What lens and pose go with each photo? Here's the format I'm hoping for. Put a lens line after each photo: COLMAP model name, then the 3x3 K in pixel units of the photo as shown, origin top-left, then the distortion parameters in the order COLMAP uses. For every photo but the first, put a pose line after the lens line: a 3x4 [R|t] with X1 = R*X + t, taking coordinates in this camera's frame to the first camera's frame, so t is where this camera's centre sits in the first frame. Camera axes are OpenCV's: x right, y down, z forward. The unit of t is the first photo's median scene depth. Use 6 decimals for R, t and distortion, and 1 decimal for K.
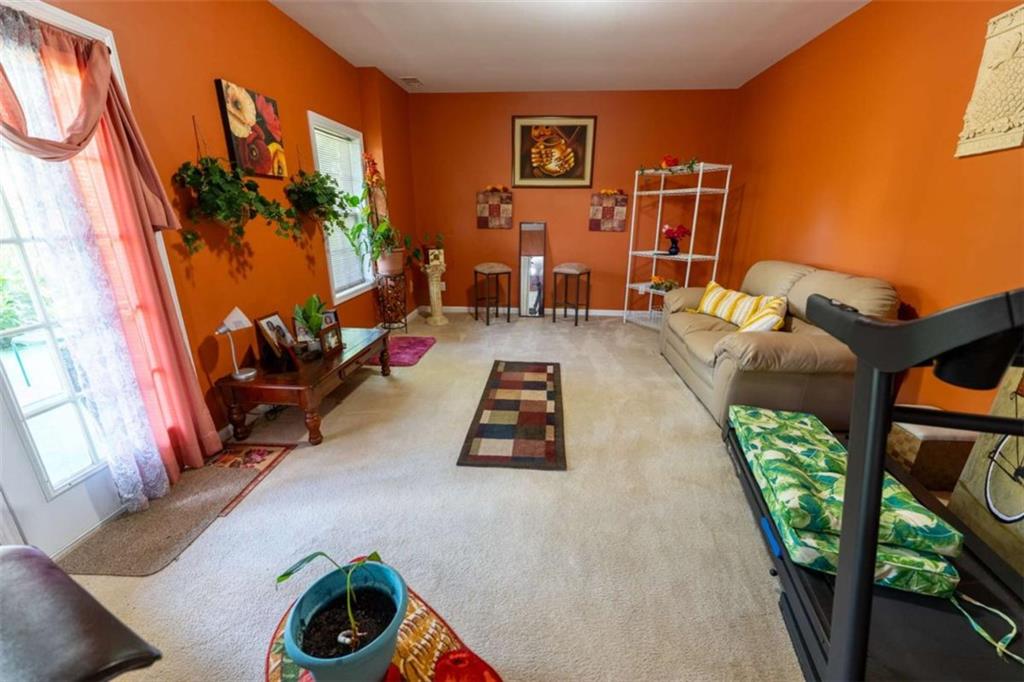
lens RADIAL K [[401.9, 0, 513.2], [0, 401.9, 338.3], [0, 0, 1]] dist [-0.000754, 0.000091]
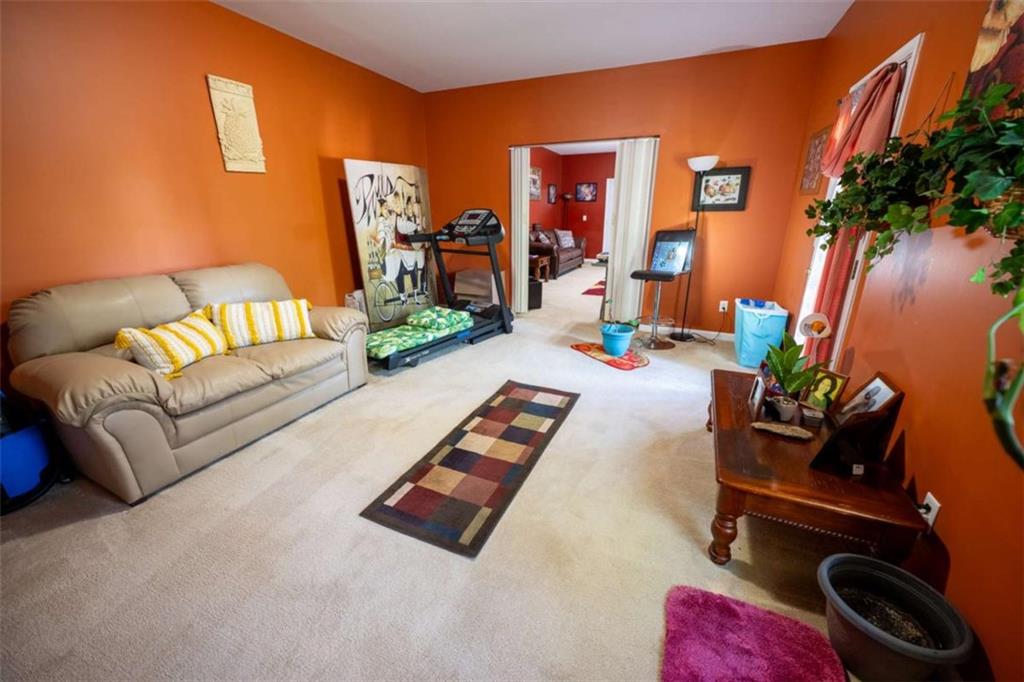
lens RADIAL K [[401.9, 0, 514.8], [0, 401.9, 342.2], [0, 0, 1]] dist [-0.000754, 0.000091]
pose [[-0.947662, -0.096431, 0.304363, -0.251873], [0.098587, 0.818330, 0.566230, -0.479432], [-0.303672, 0.566601, -0.765994, 1.538522]]
